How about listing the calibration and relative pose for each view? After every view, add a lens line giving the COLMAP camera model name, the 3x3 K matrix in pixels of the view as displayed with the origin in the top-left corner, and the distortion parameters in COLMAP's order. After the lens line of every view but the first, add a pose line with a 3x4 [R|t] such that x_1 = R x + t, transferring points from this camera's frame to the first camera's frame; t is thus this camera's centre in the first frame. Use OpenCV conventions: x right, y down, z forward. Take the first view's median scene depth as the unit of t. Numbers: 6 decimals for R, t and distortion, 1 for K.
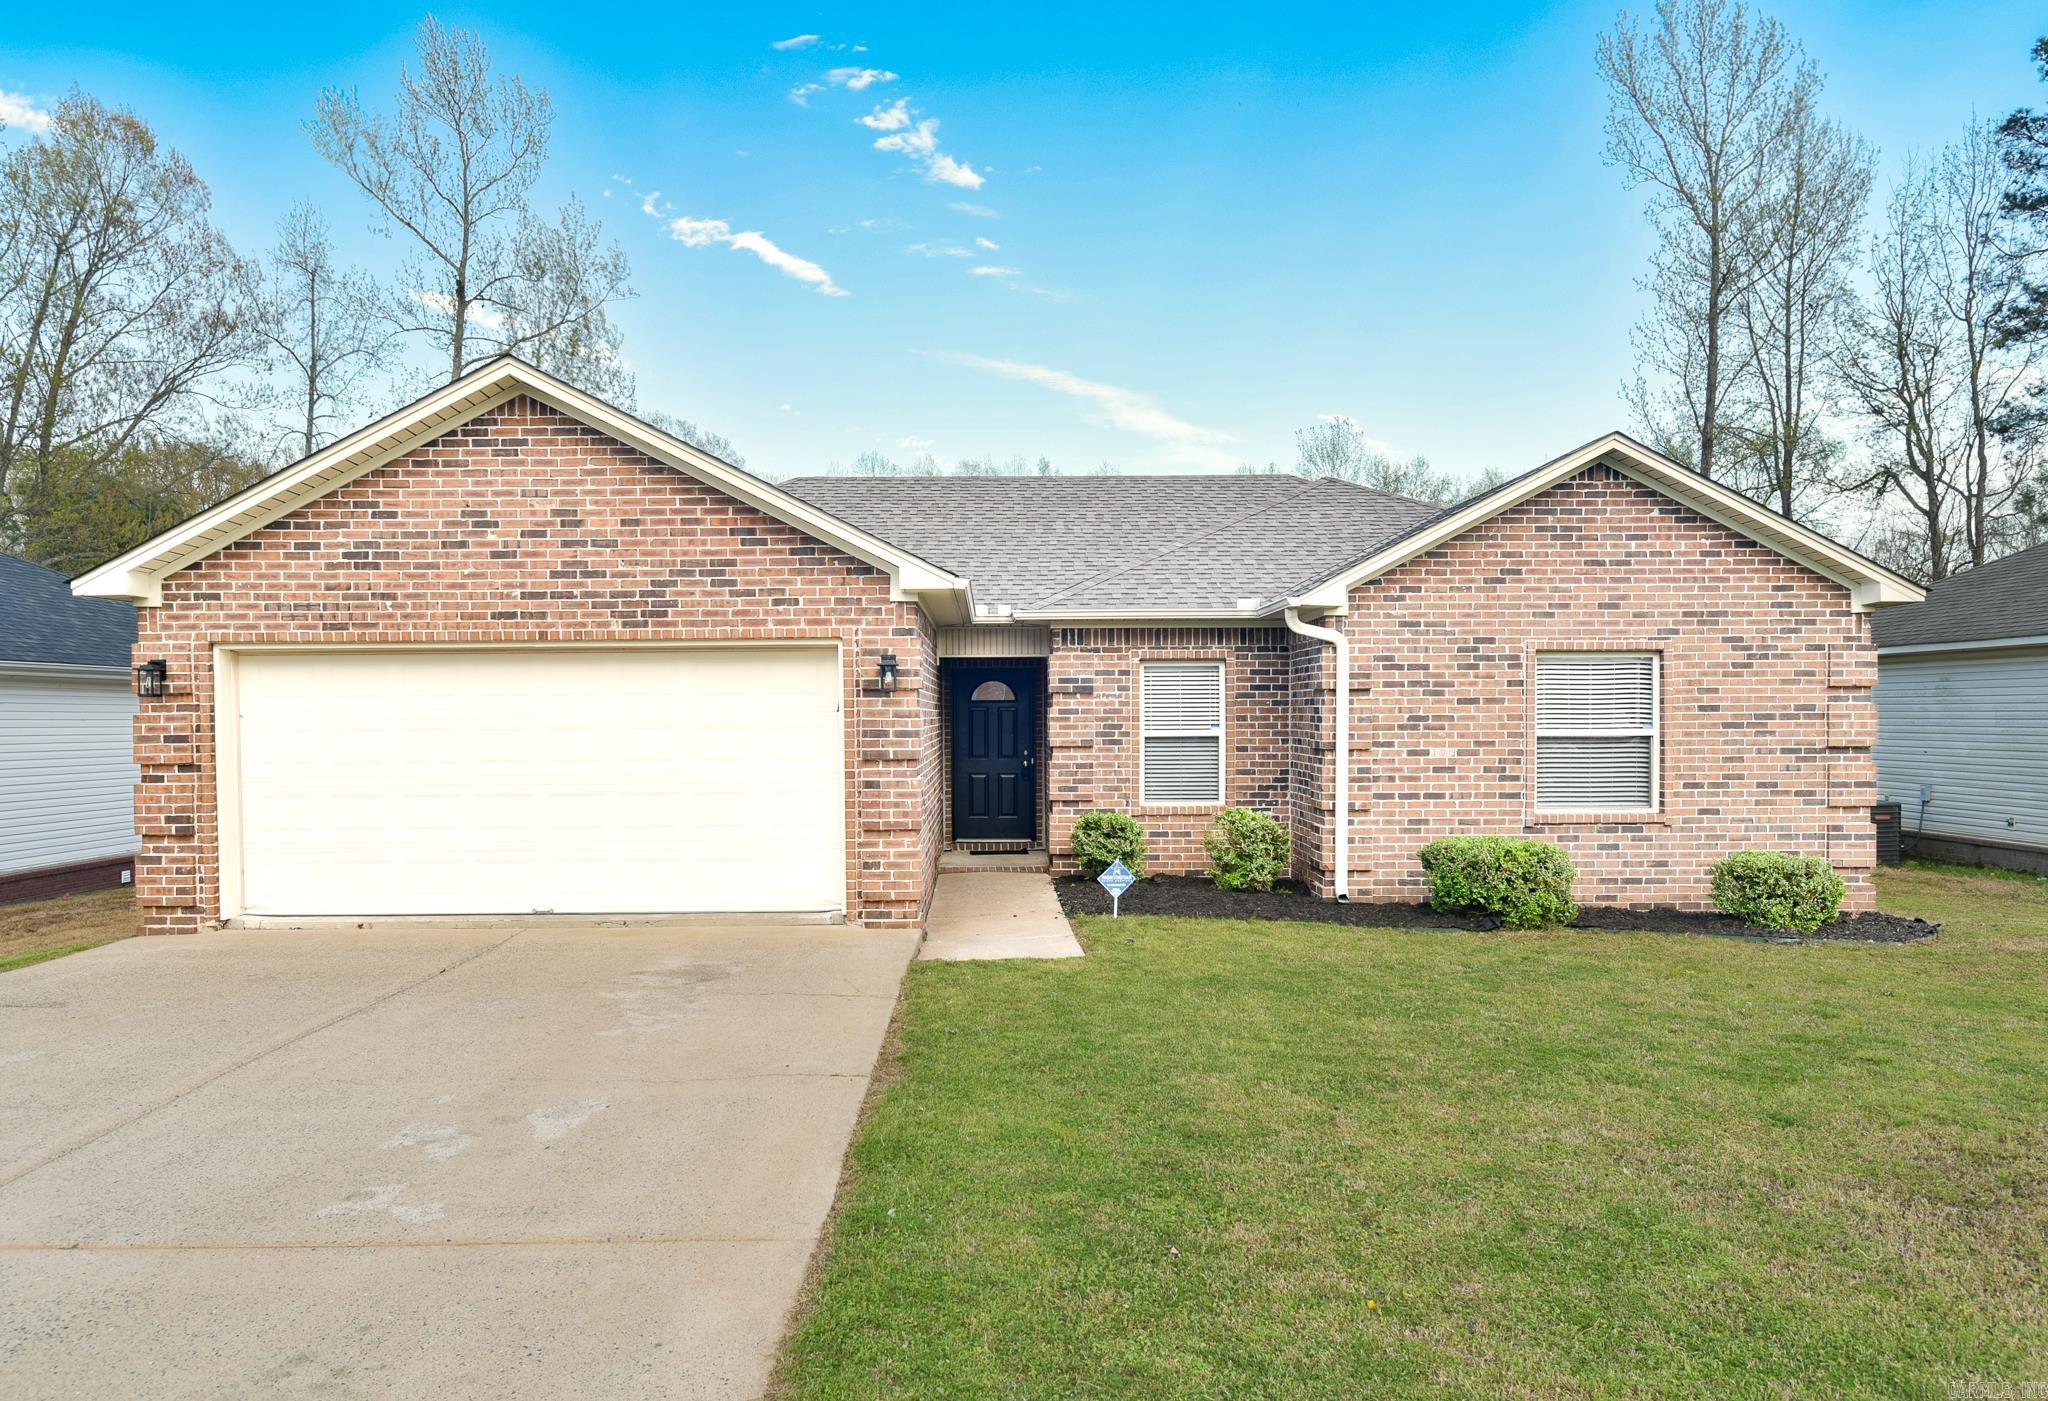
lens RADIAL K [[1450.9, 0, 1024.0], [0, 1450.9, 700.5], [0, 0, 1]] dist [0.009138, 0.000048]
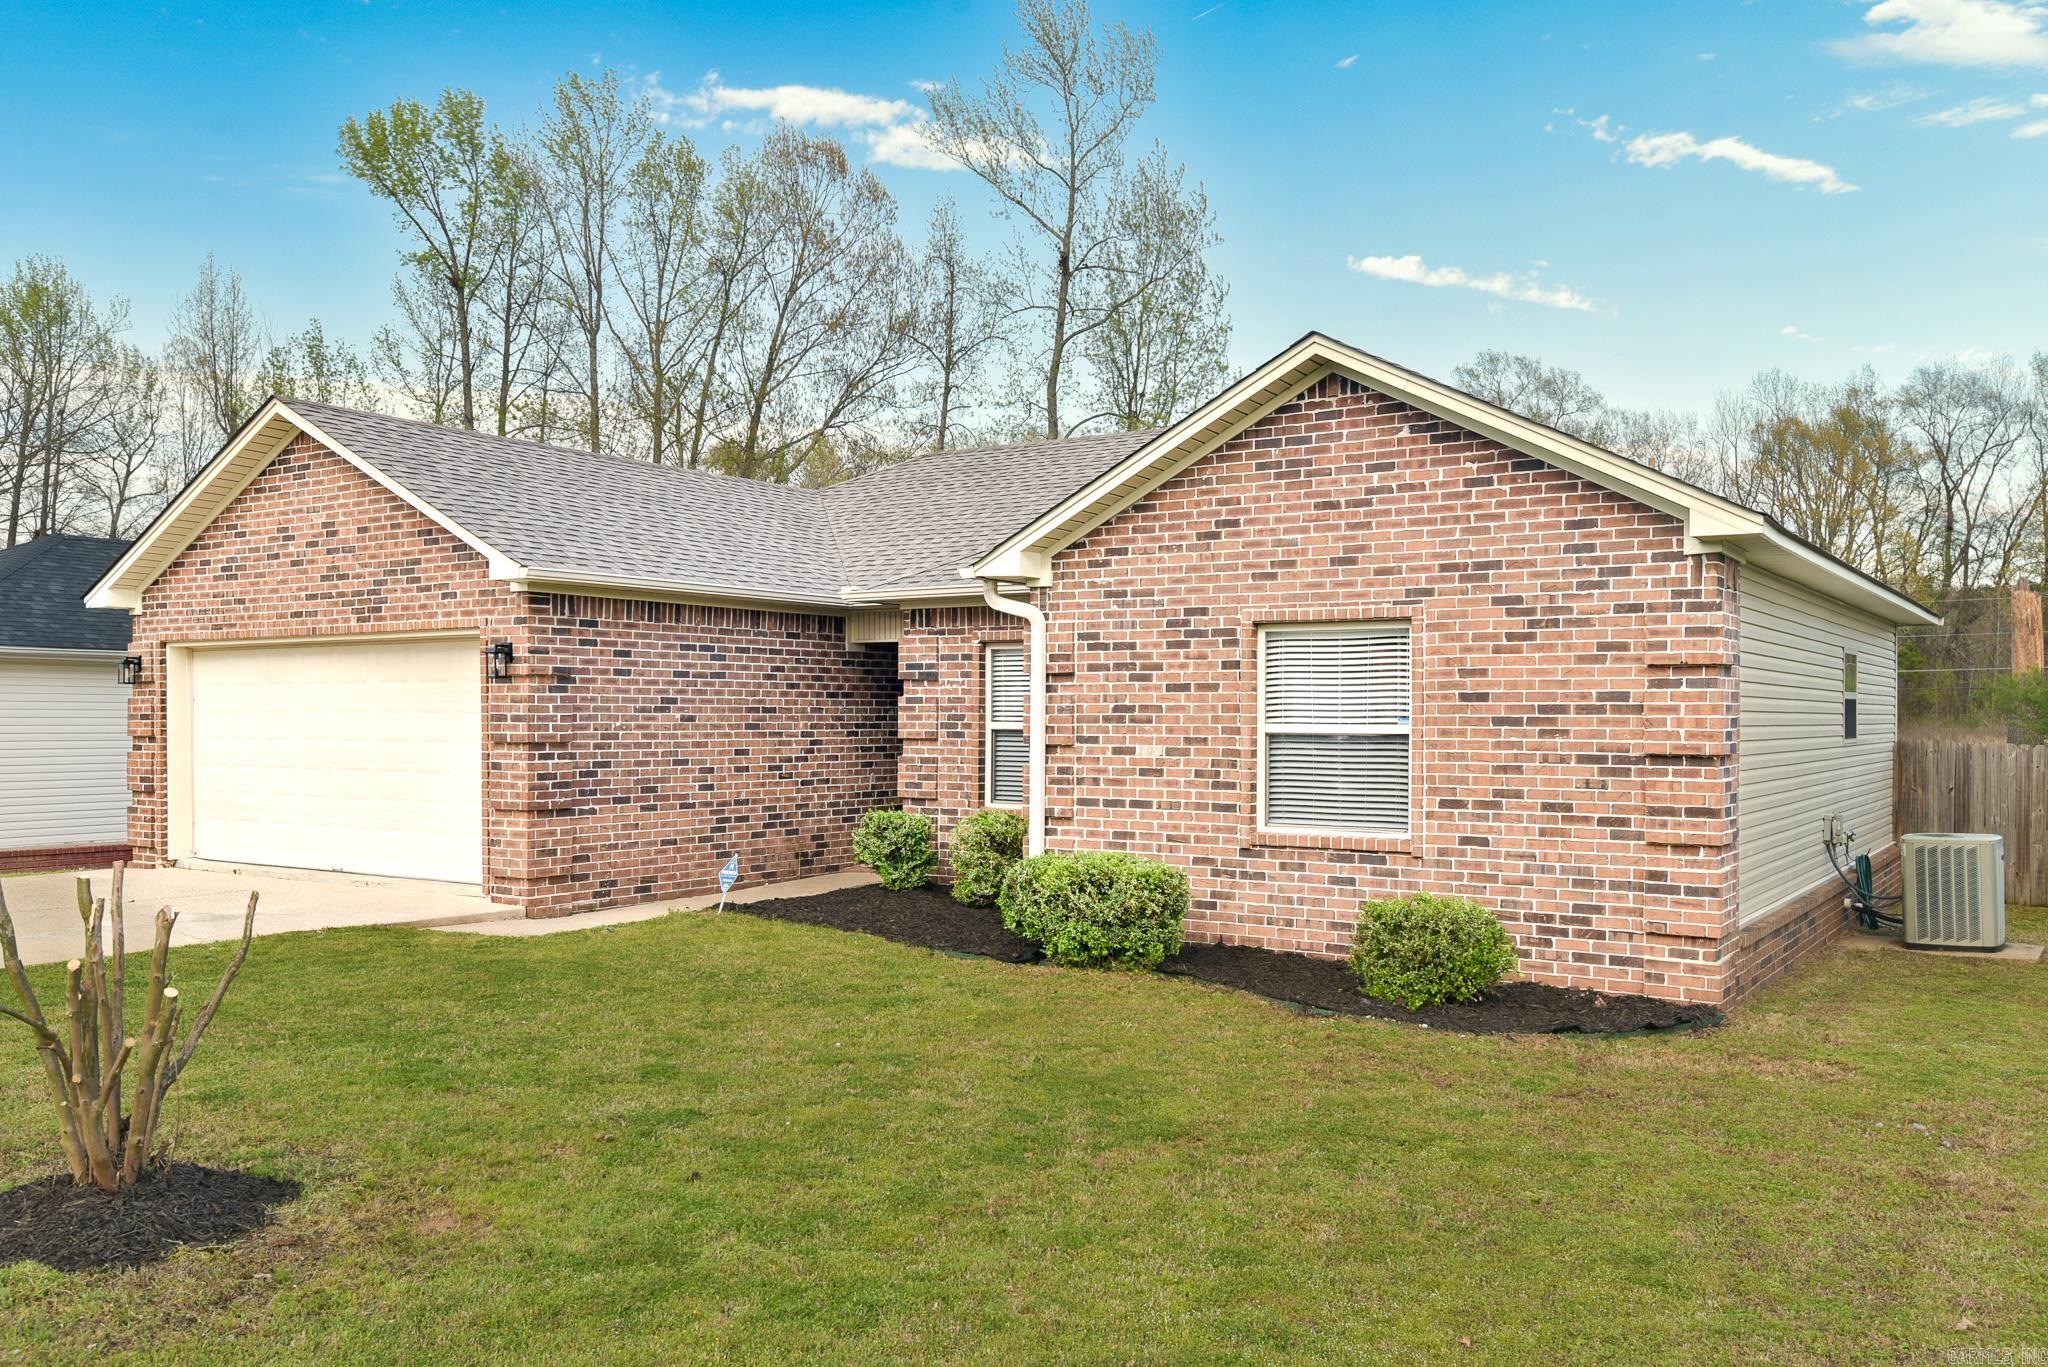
lens RADIAL K [[1621.3, 0, 1024.0], [0, 1621.3, 683.5], [0, 0, 1]] dist [-0.036966, 0.196879]
pose [[0.821299, -0.002611, -0.570492, 0.744978], [-0.002553, 0.999963, -0.008252, 0.005755], [0.570493, 0.008234, 0.821262, 0.216082]]
